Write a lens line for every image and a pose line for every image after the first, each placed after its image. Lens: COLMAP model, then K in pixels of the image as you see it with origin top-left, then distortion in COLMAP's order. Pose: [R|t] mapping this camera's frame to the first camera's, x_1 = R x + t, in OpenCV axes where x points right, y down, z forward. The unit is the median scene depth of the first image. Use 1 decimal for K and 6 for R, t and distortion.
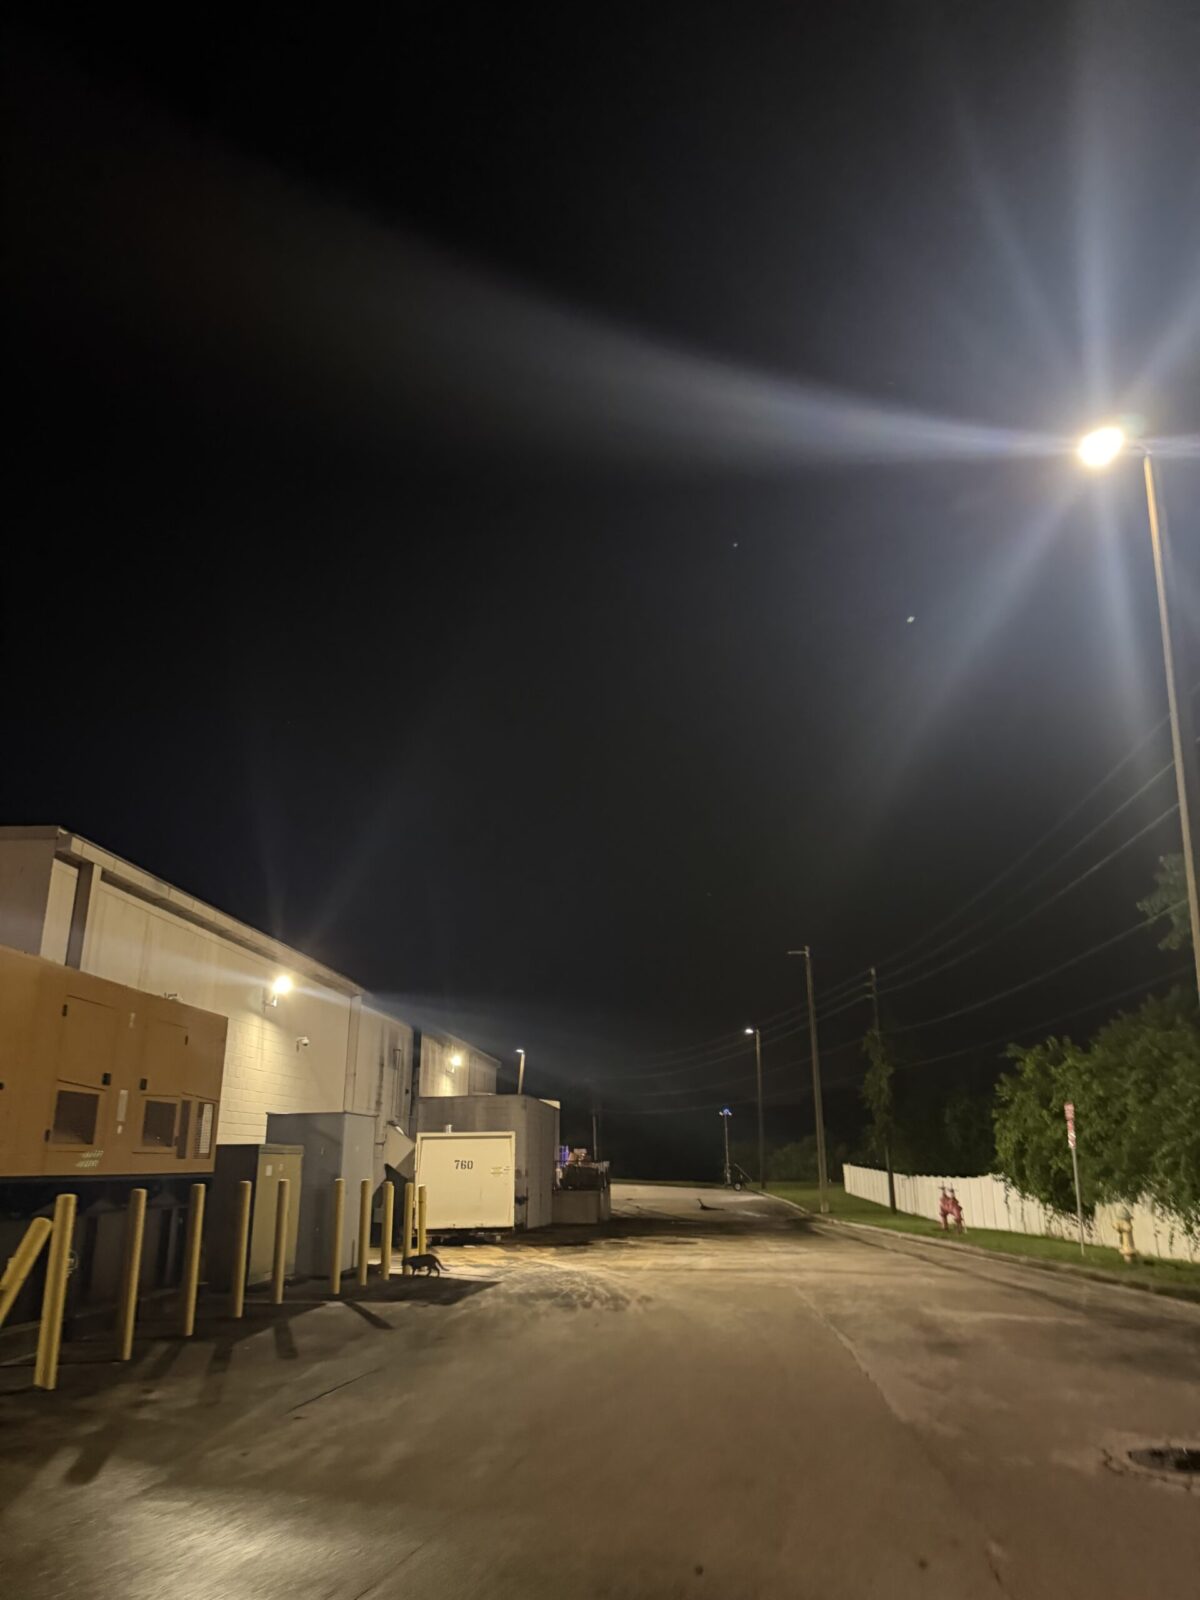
lens RADIAL K [[1111.5, 0, 592.8], [0, 1111.5, 793.6], [0, 0, 1]] dist [0.103944, -0.171869]
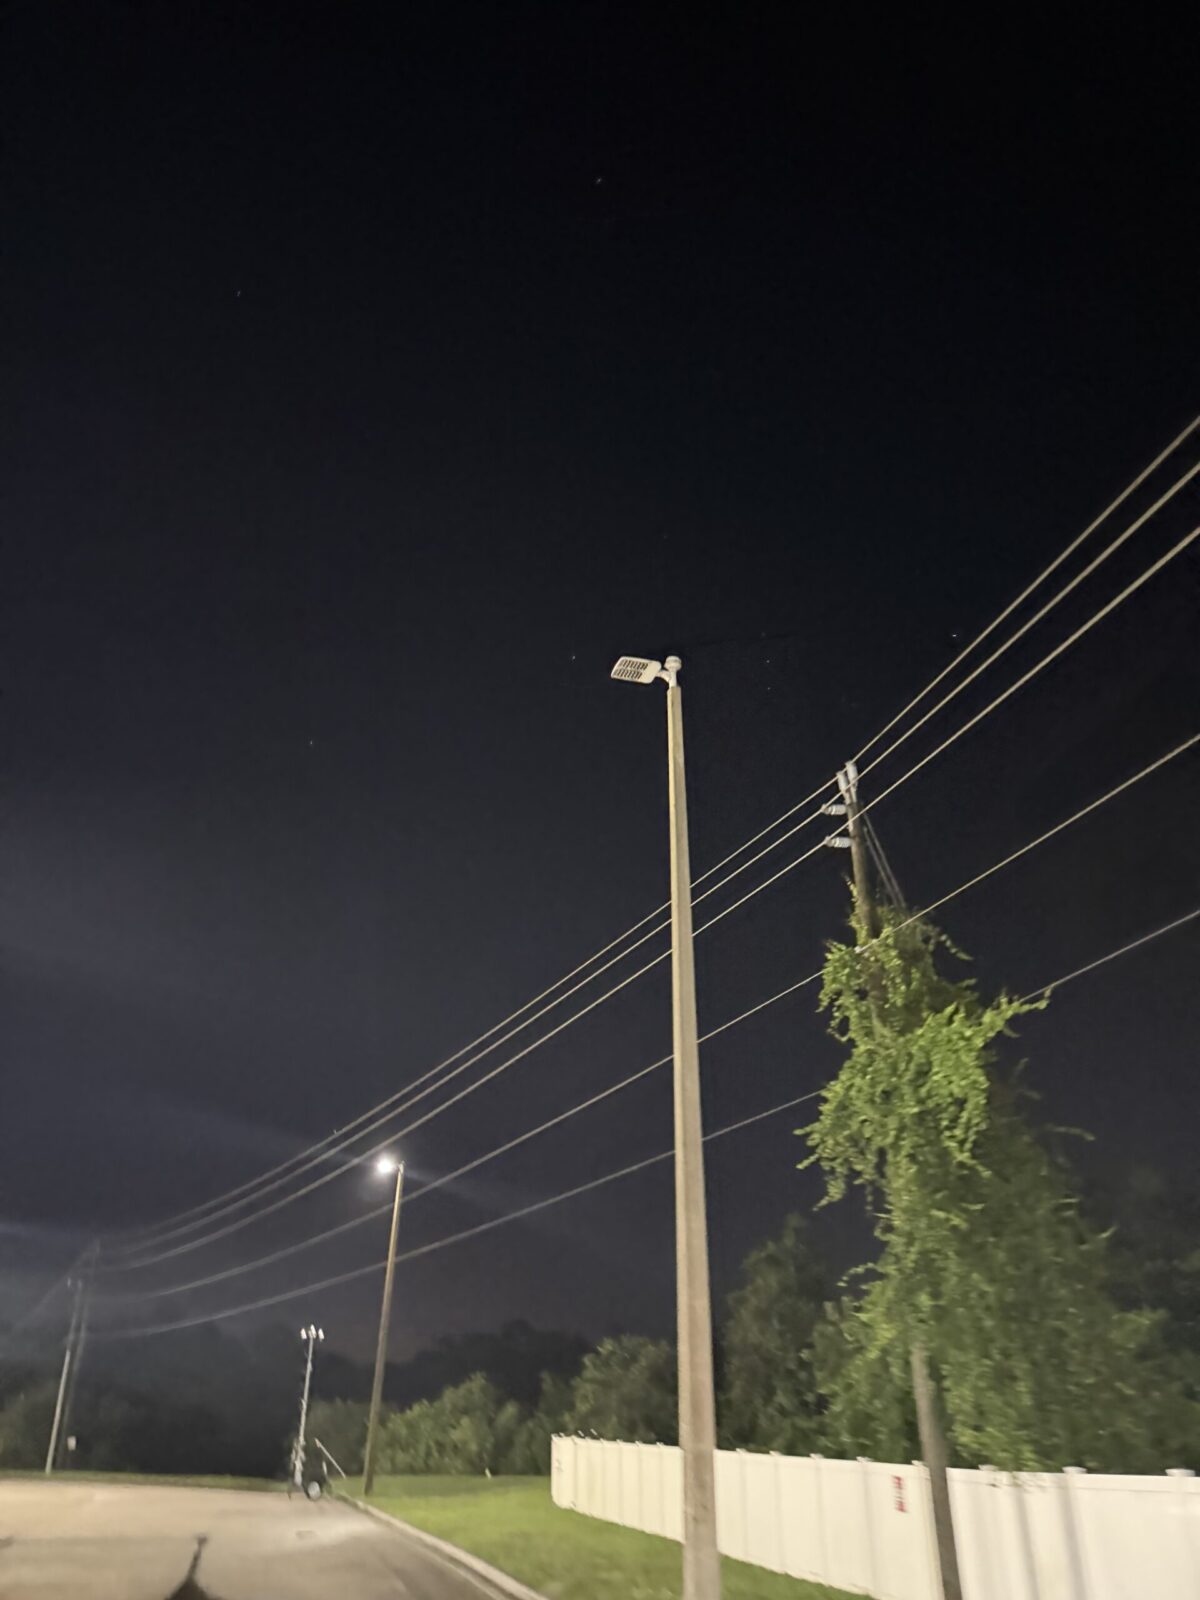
lens RADIAL K [[1095.1, 0, 608.1], [0, 1095.1, 797.6], [0, 0, 1]] dist [0.131852, -0.184003]
pose [[0.941707, 0.165908, 0.292683, 0.179685], [-0.102610, 0.970138, -0.219780, 0.477769], [-0.320406, 0.176936, 0.930609, 1.426105]]
